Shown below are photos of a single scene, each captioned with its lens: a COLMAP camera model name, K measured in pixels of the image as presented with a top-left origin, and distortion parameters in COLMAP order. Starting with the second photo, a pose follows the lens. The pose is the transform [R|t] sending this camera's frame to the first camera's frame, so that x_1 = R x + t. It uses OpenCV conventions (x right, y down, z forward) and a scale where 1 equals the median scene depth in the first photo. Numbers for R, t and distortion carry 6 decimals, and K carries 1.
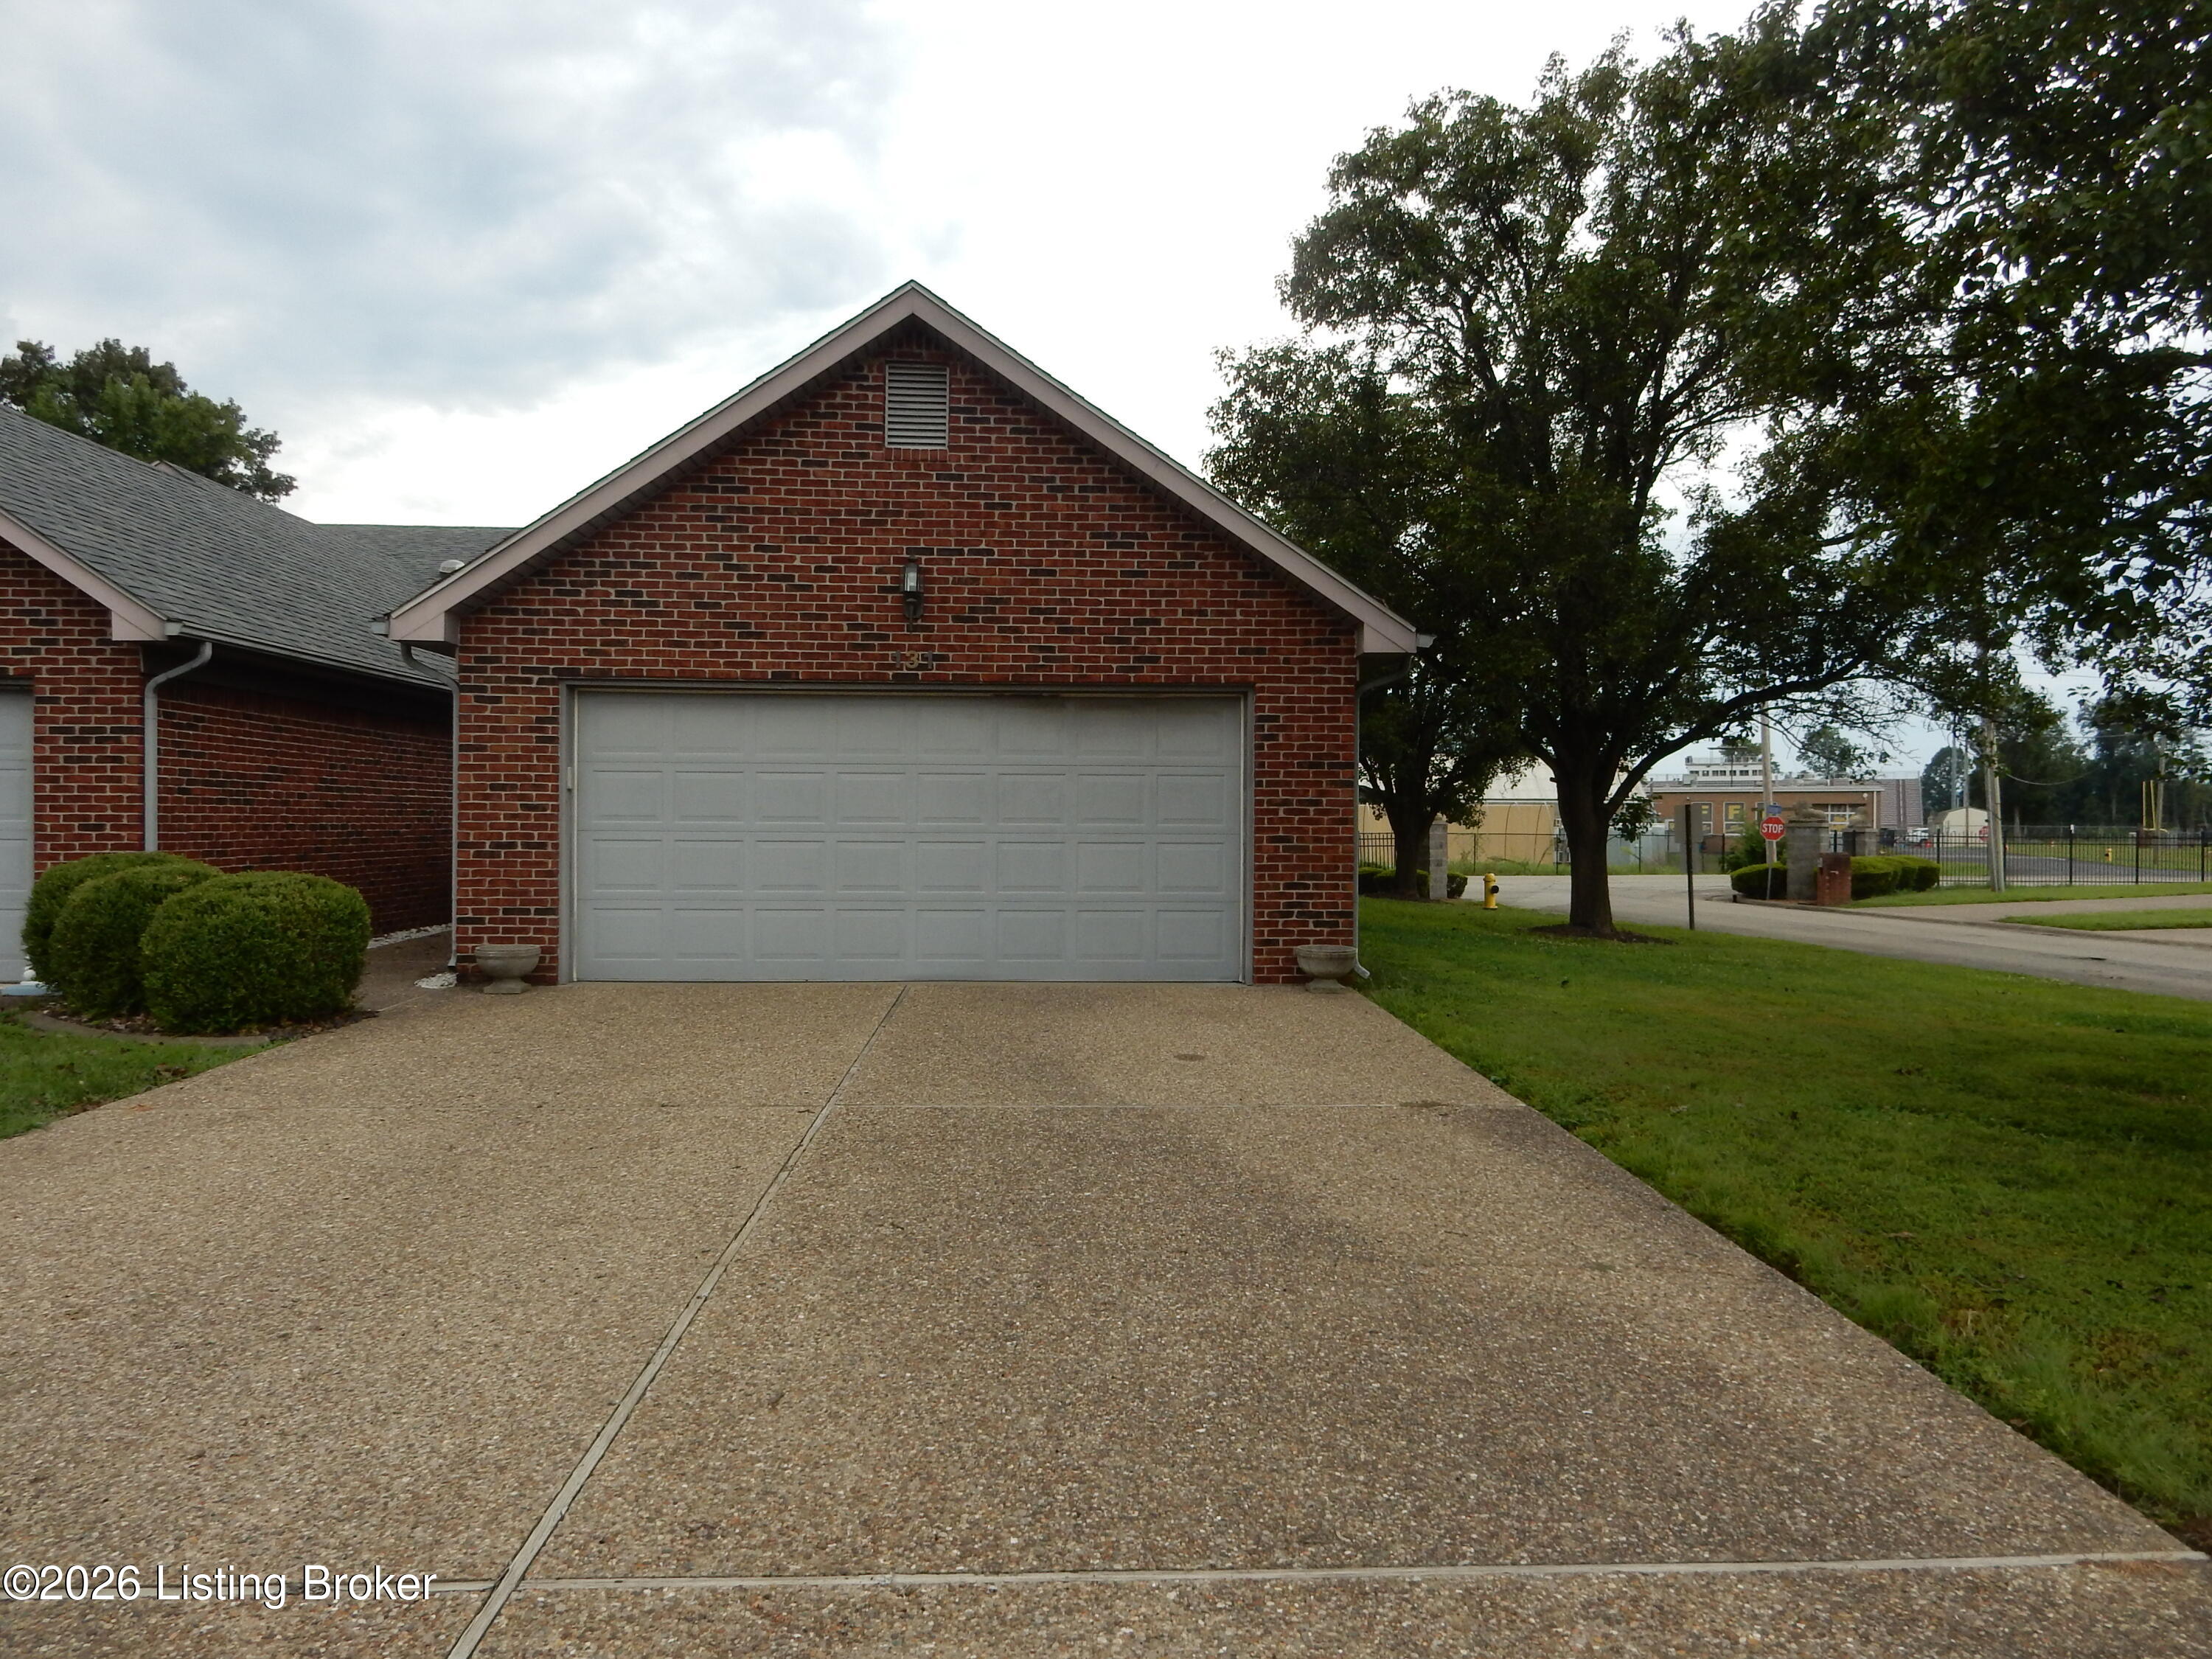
lens RADIAL K [[1641.5, 0, 1111.5], [0, 1641.5, 825.0], [0, 0, 1]] dist [-0.001949, 0.005696]
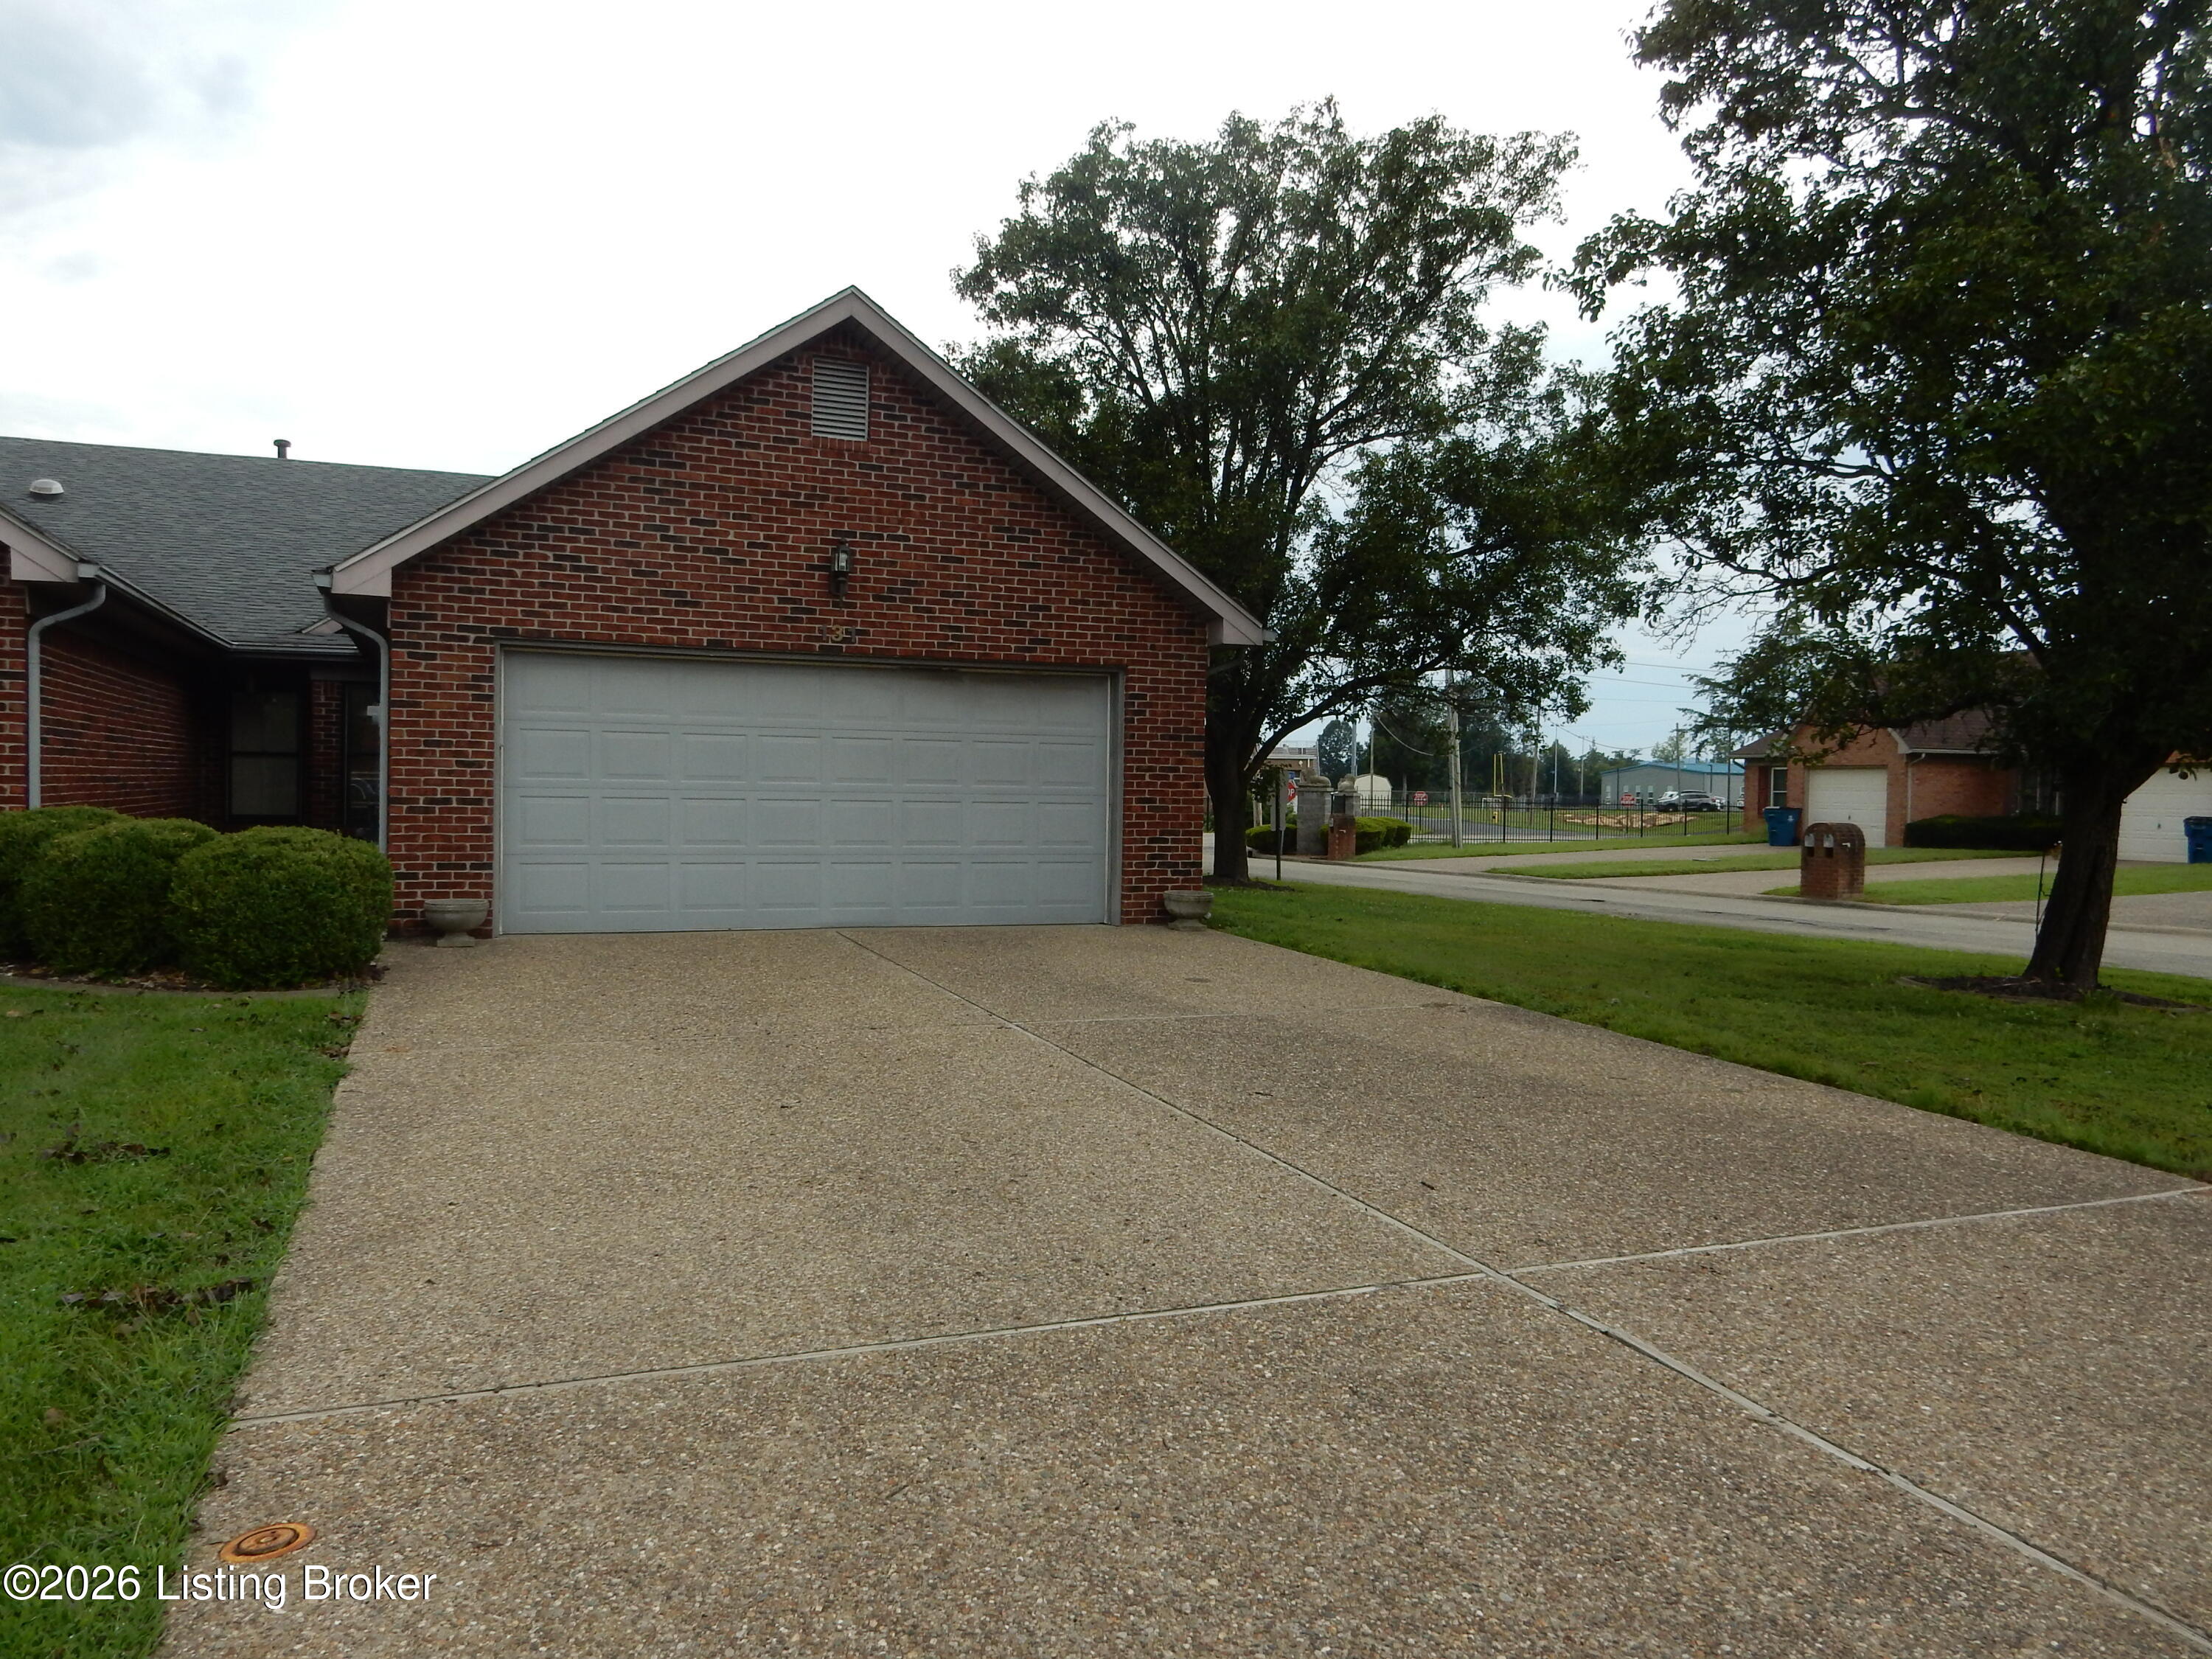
lens RADIAL K [[1641.5, 0, 1115.7], [0, 1641.5, 824.1], [0, 0, 1]] dist [-0.001949, 0.005696]
pose [[0.940081, 0.001811, 0.340946, -0.317898], [-0.010137, 0.999692, 0.022640, -0.000683], [-0.340800, -0.024740, 0.939810, -0.089773]]
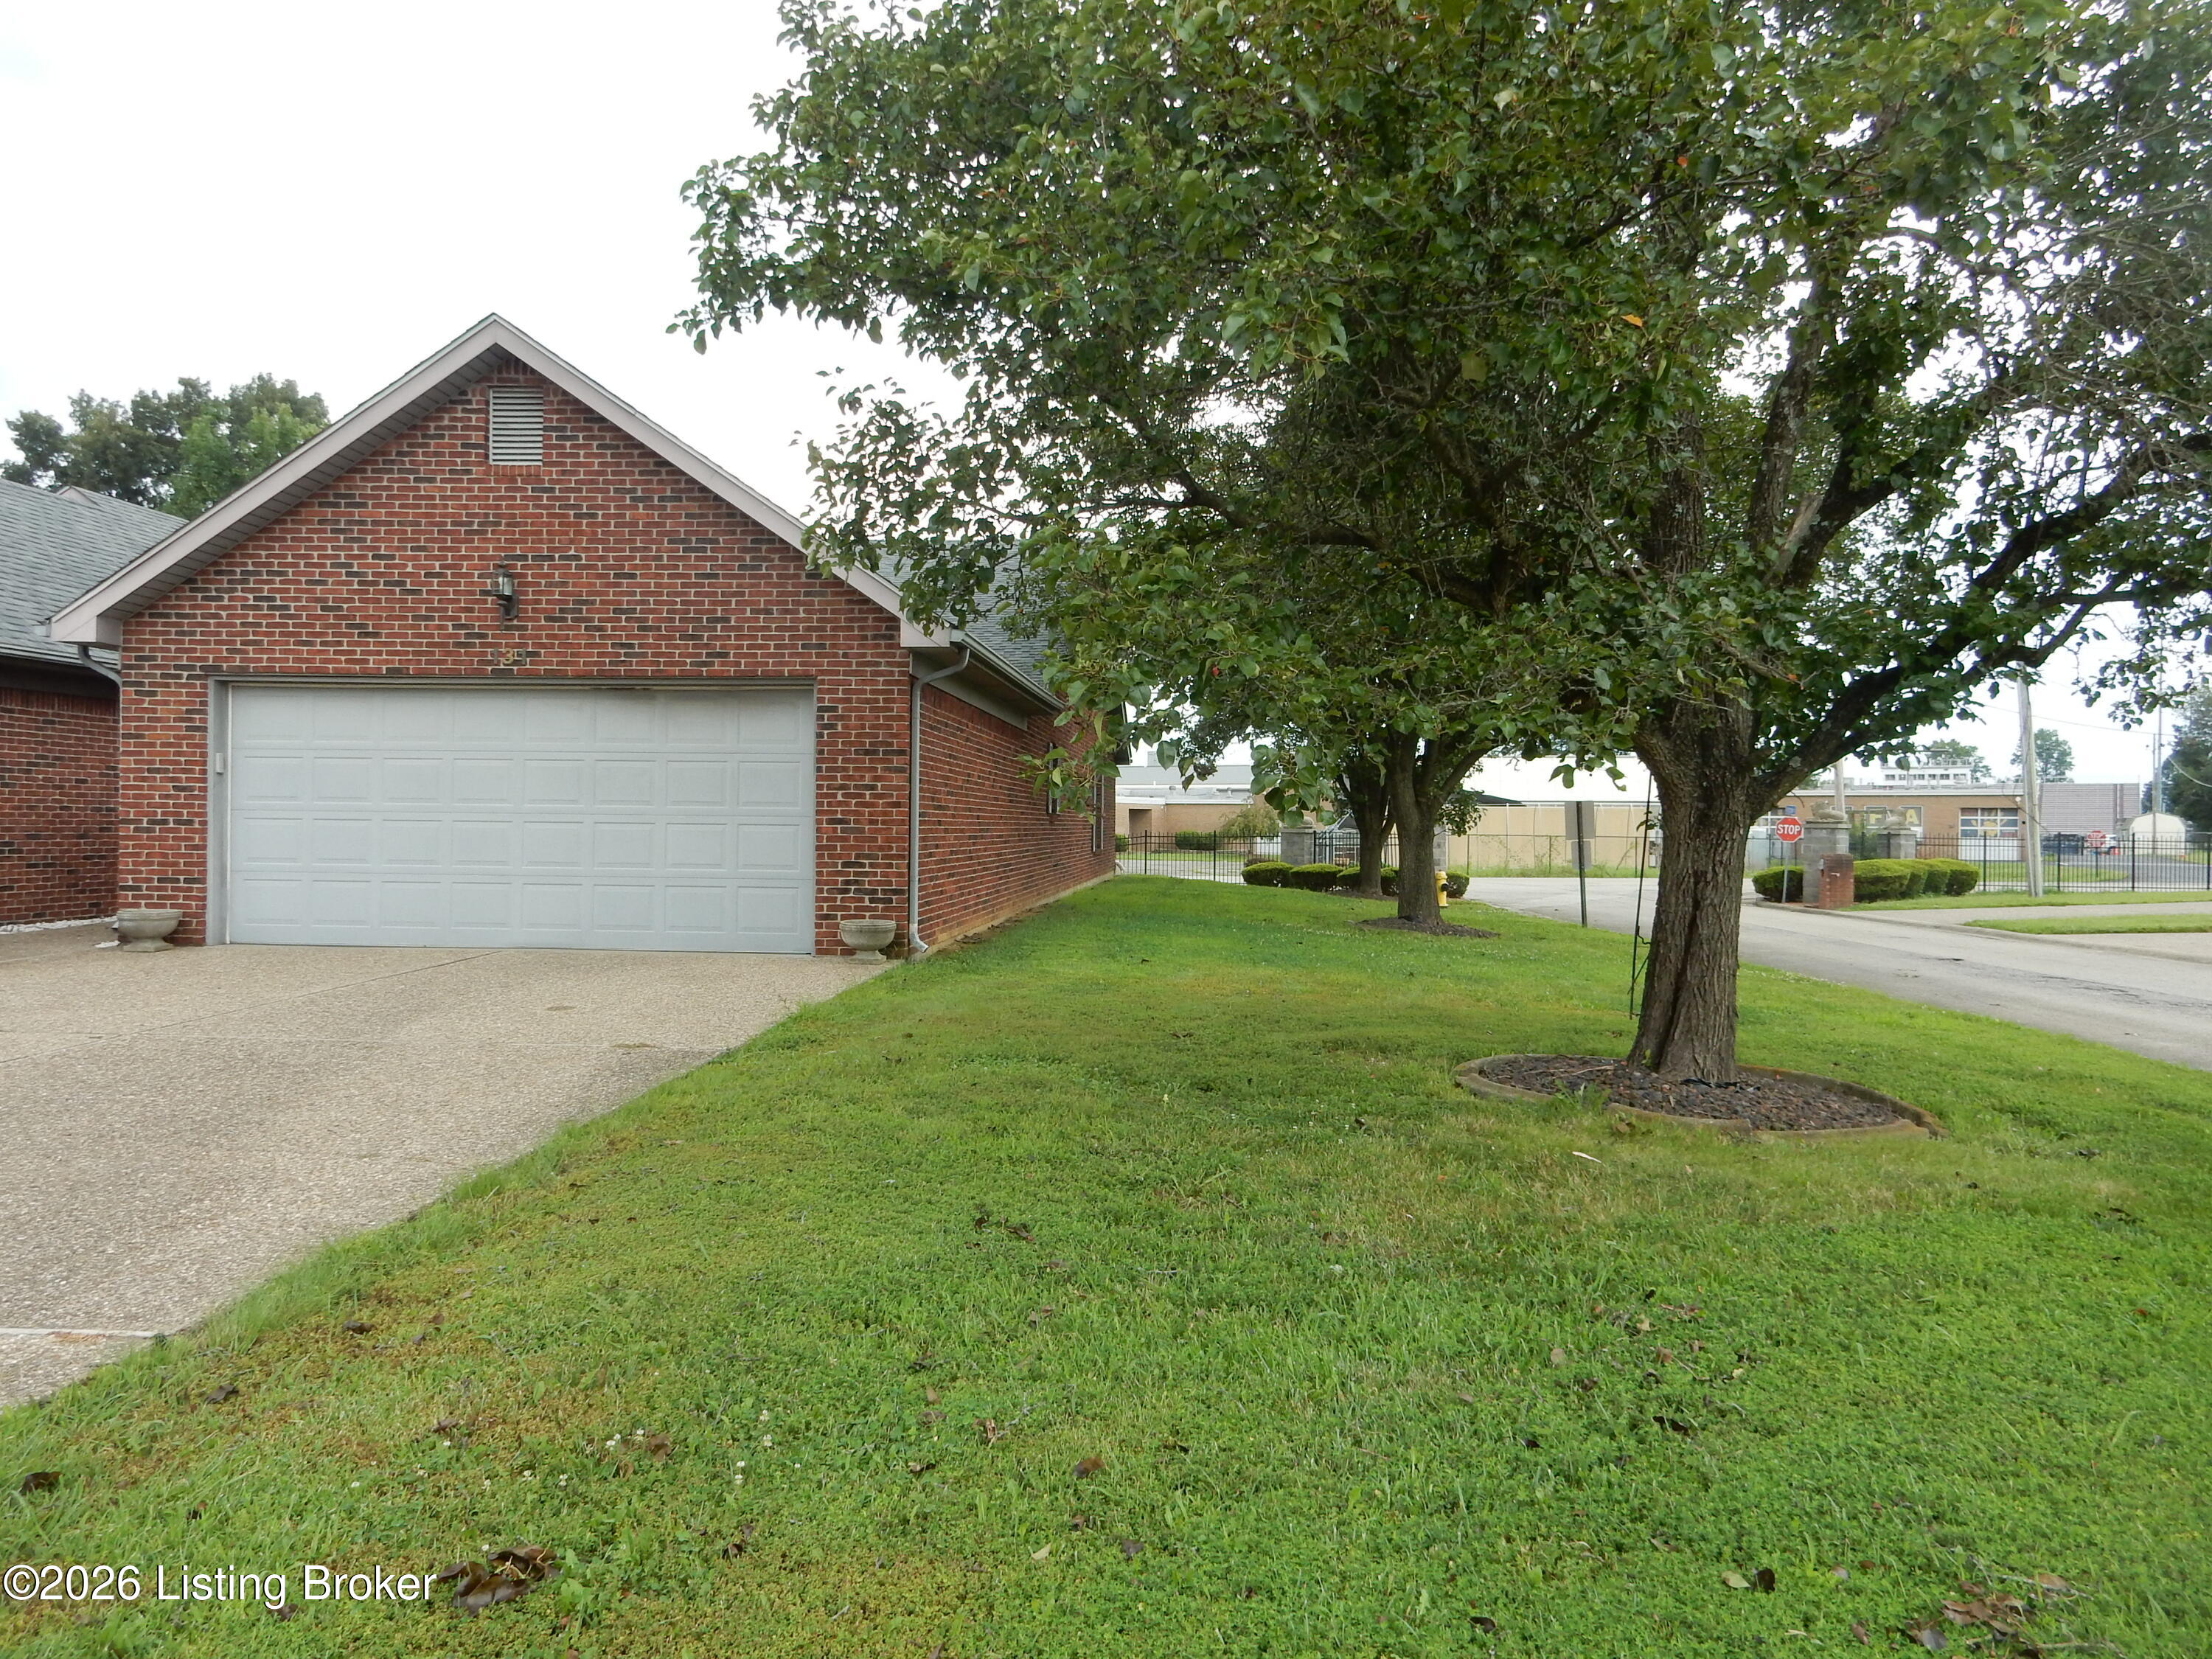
lens RADIAL K [[1641.5, 0, 1117.4], [0, 1641.5, 827.0], [0, 0, 1]] dist [-0.001949, 0.005696]
pose [[0.992954, 0.005649, -0.118364, 0.415471], [-0.005853, 0.999982, -0.001372, 0.013286], [0.118355, 0.002055, 0.992969, -0.046791]]
